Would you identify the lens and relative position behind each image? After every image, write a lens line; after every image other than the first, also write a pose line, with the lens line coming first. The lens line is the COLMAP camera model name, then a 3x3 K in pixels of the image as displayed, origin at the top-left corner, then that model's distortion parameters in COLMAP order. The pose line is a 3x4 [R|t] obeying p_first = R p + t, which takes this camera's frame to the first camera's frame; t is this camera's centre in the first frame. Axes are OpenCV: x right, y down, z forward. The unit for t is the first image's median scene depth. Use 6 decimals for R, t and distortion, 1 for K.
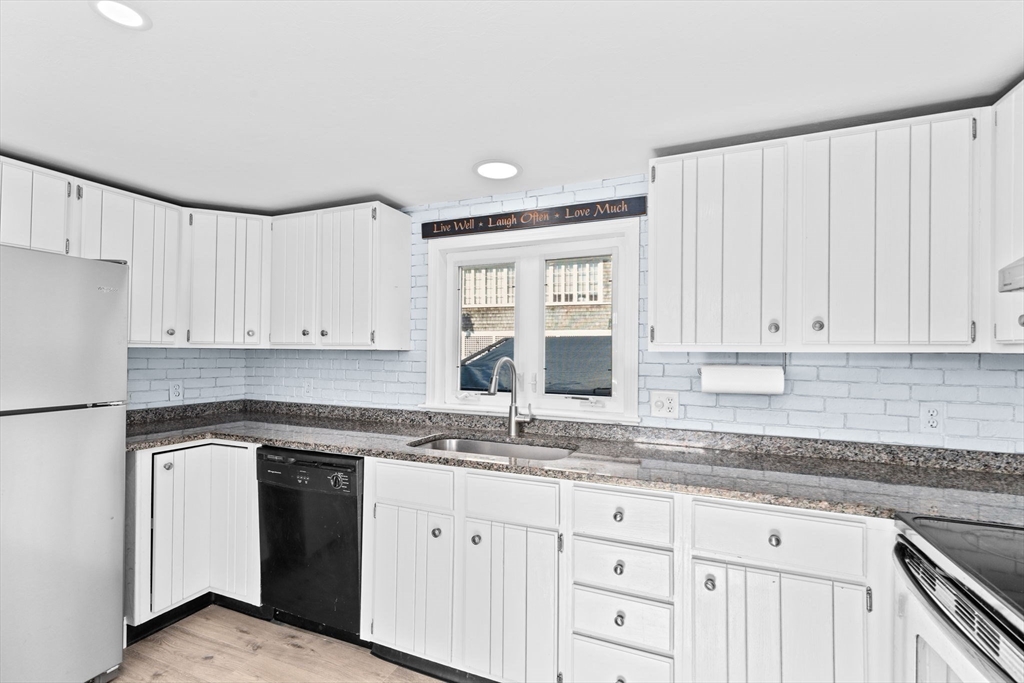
lens RADIAL K [[457.1, 0, 513.6], [0, 457.1, 347.1], [0, 0, 1]] dist [0.001145, -0.000714]
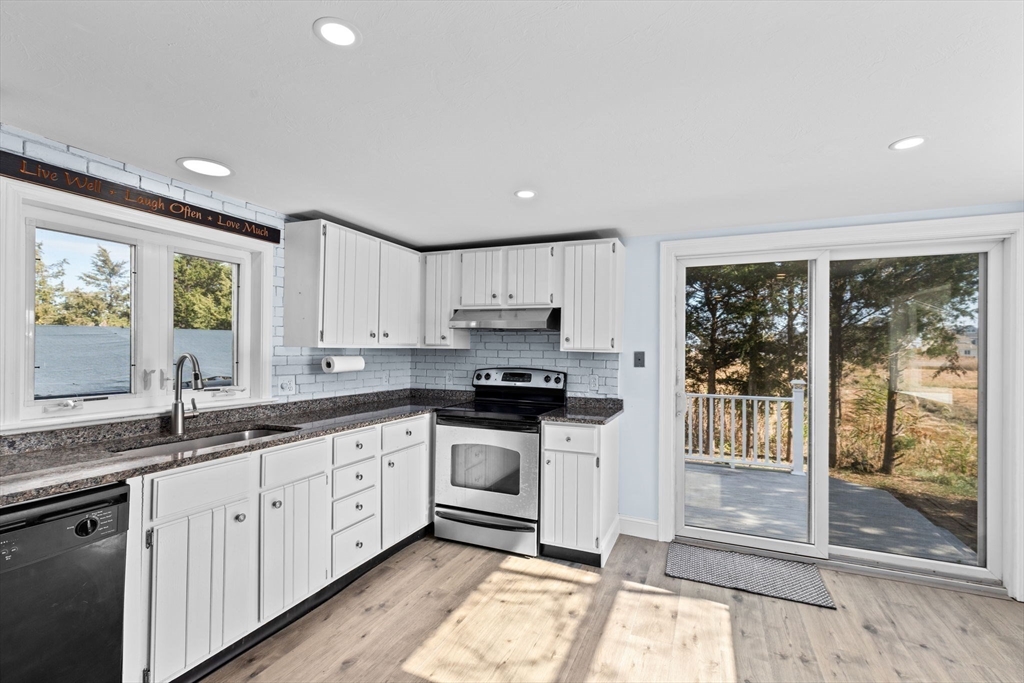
lens RADIAL K [[457.1, 0, 513.6], [0, 457.1, 347.1], [0, 0, 1]] dist [0.001145, -0.000714]
pose [[0.004175, 0.000579, 0.999991, -0.996878], [-0.016682, 0.999861, -0.000509, -0.000695], [-0.999852, -0.016680, 0.004184, 0.298337]]
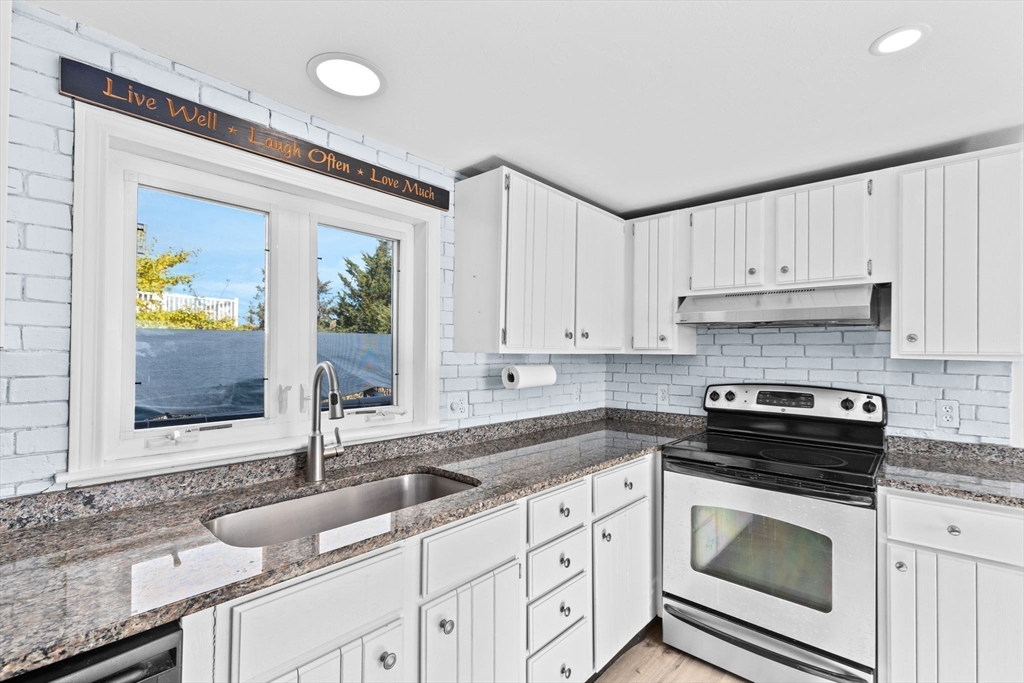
lens RADIAL K [[457.1, 0, 513.6], [0, 457.1, 347.1], [0, 0, 1]] dist [0.001145, -0.000714]
pose [[0.326211, 0.010100, 0.945243, -0.551413], [-0.012491, 0.999902, -0.006373, 0.002071], [-0.945215, -0.009728, 0.326305, 0.532864]]
